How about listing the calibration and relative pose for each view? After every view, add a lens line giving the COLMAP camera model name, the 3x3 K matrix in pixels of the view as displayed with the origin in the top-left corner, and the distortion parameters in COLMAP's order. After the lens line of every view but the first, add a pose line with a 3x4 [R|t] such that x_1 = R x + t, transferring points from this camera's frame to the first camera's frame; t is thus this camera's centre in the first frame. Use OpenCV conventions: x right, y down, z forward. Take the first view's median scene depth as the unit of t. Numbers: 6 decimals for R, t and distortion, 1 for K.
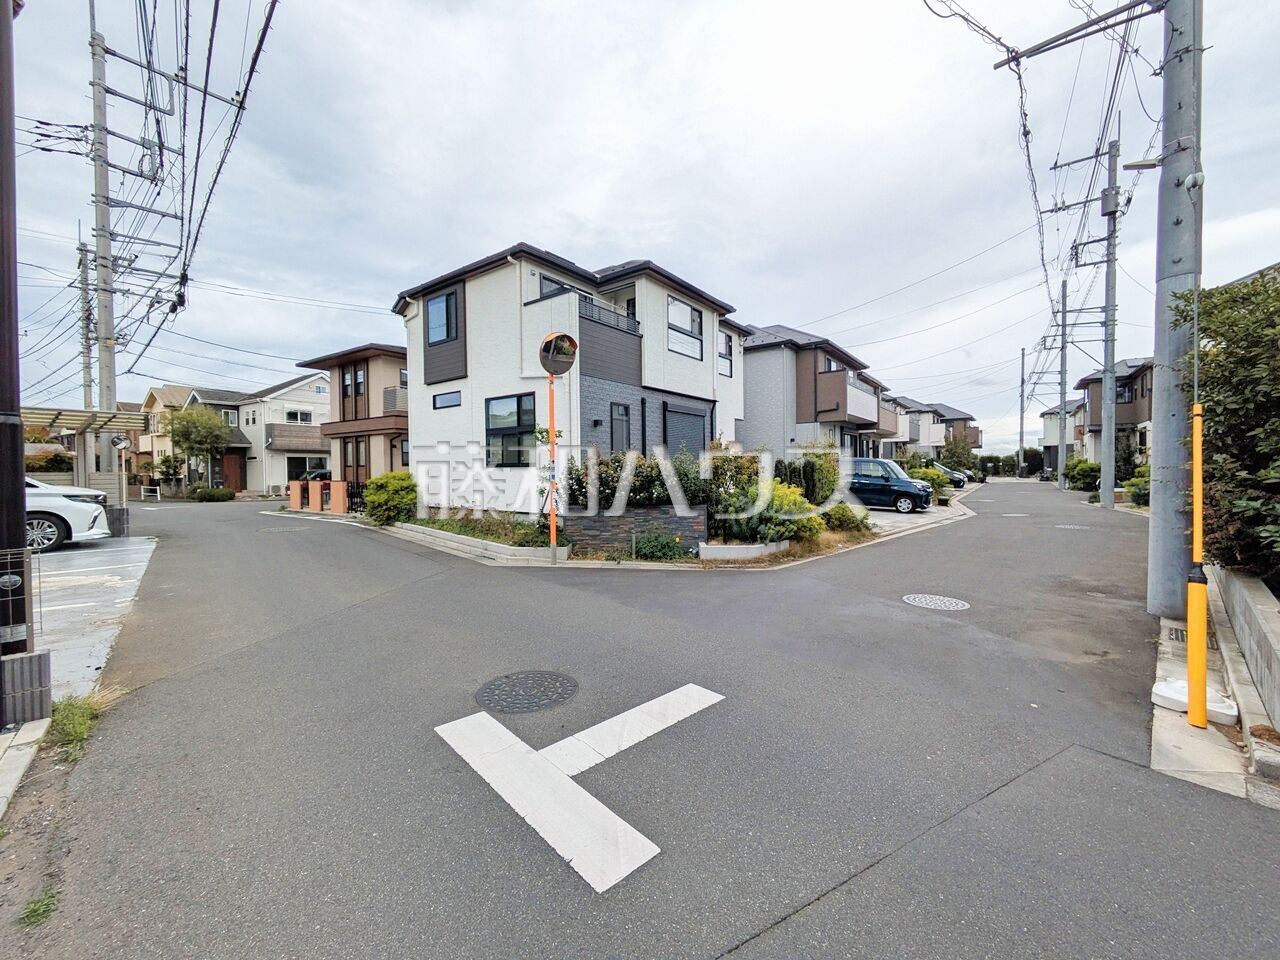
lens RADIAL K [[502.2, 0, 643.8], [0, 502.2, 479.4], [0, 0, 1]] dist [0.001831, 0.000306]
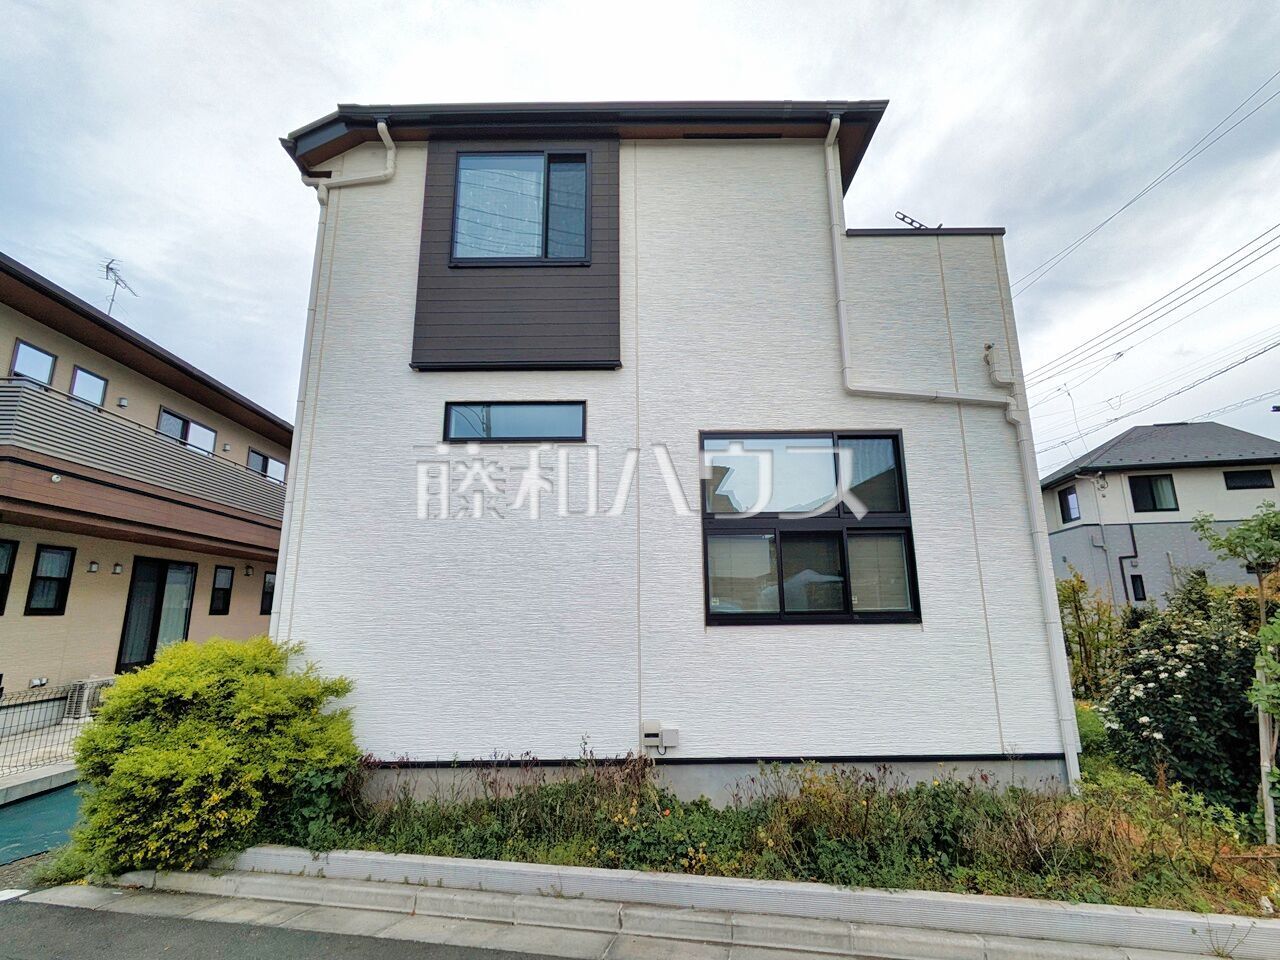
lens RADIAL K [[605.3, 0, 640.0], [0, 605.3, 480.0], [0, 0, 1]] dist [-0.000576, 0.000200]
pose [[0.803990, 0.128160, 0.580668, -0.409266], [0.013214, 0.972407, -0.232918, -0.016545], [-0.594496, 0.194937, 0.780111, 0.467183]]
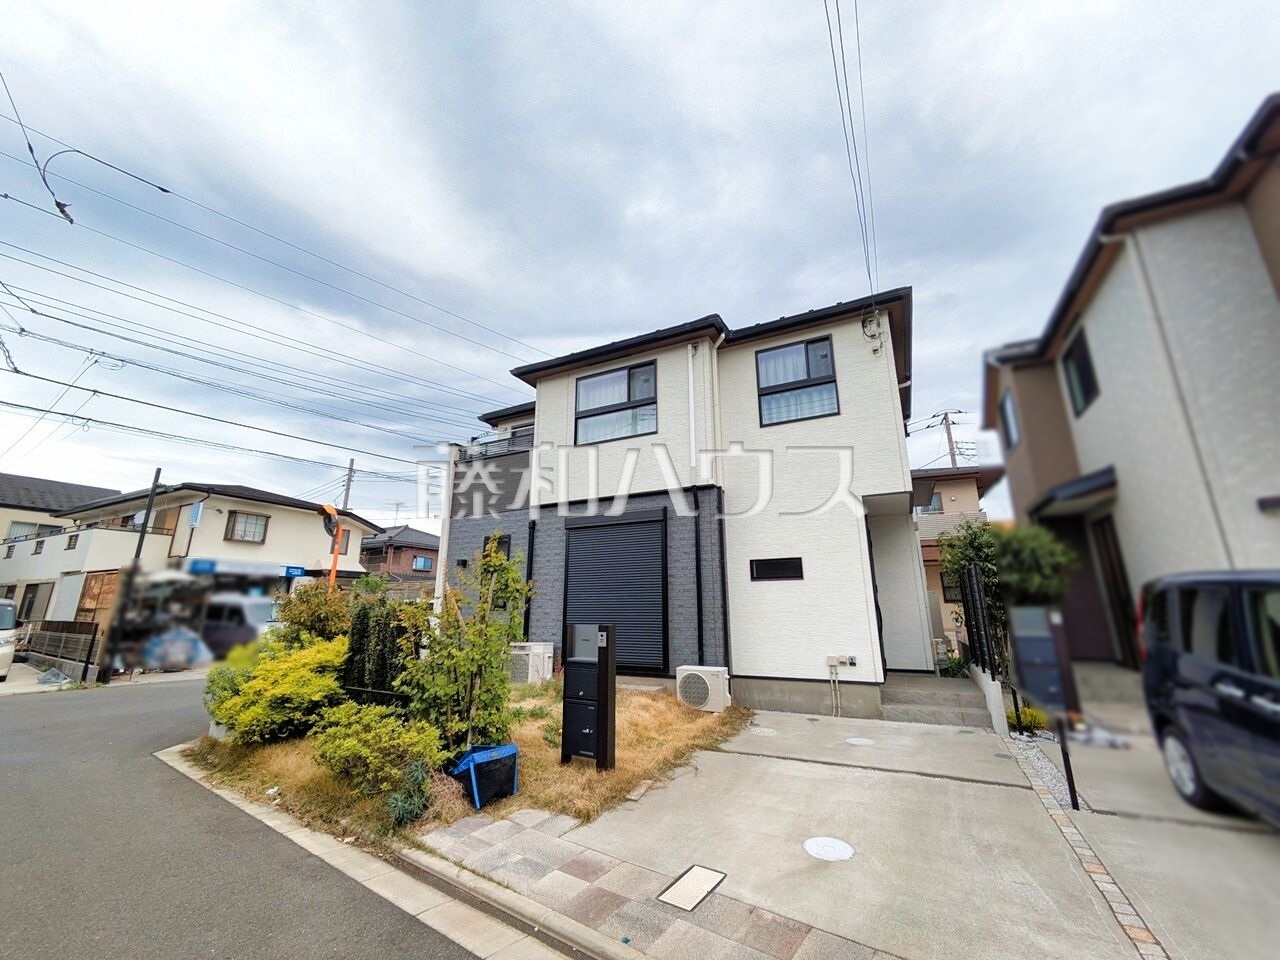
lens RADIAL K [[506.6, 0, 644.7], [0, 506.6, 479.0], [0, 0, 1]] dist [-0.003414, 0.002973]
pose [[0.164439, -0.240184, -0.956698, 0.560883], [-0.014751, 0.969194, -0.245856, -0.022070], [0.986277, 0.054540, 0.155830, 0.720093]]
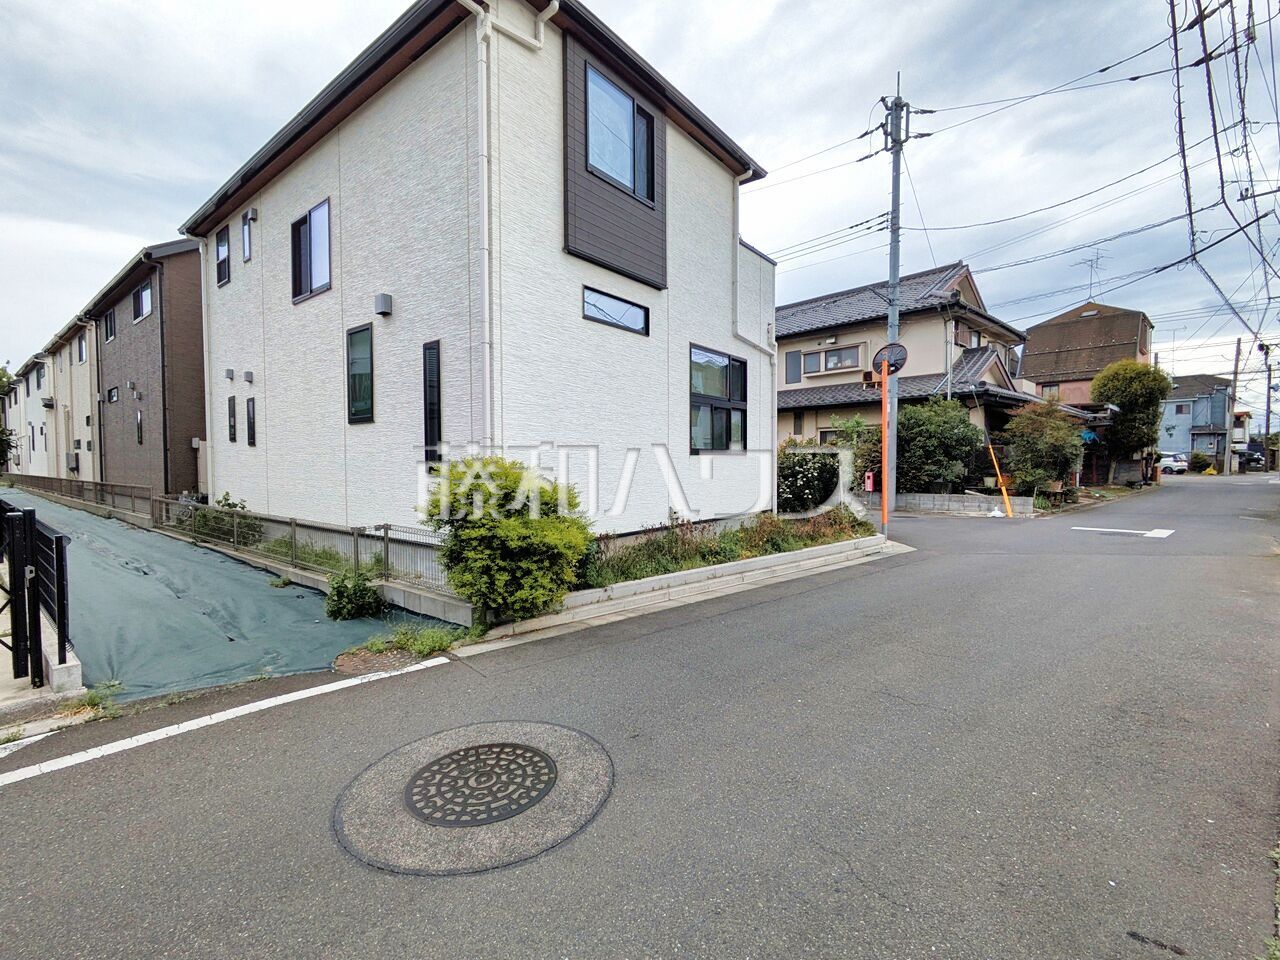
lens RADIAL K [[557.2, 0, 643.4], [0, 557.2, 480.9], [0, 0, 1]] dist [-0.004184, 0.004496]
pose [[0.029259, -0.023941, 0.999285, -0.683411], [0.023216, 0.999460, 0.023265, -0.005634], [-0.999302, 0.022519, 0.029799, 0.707141]]
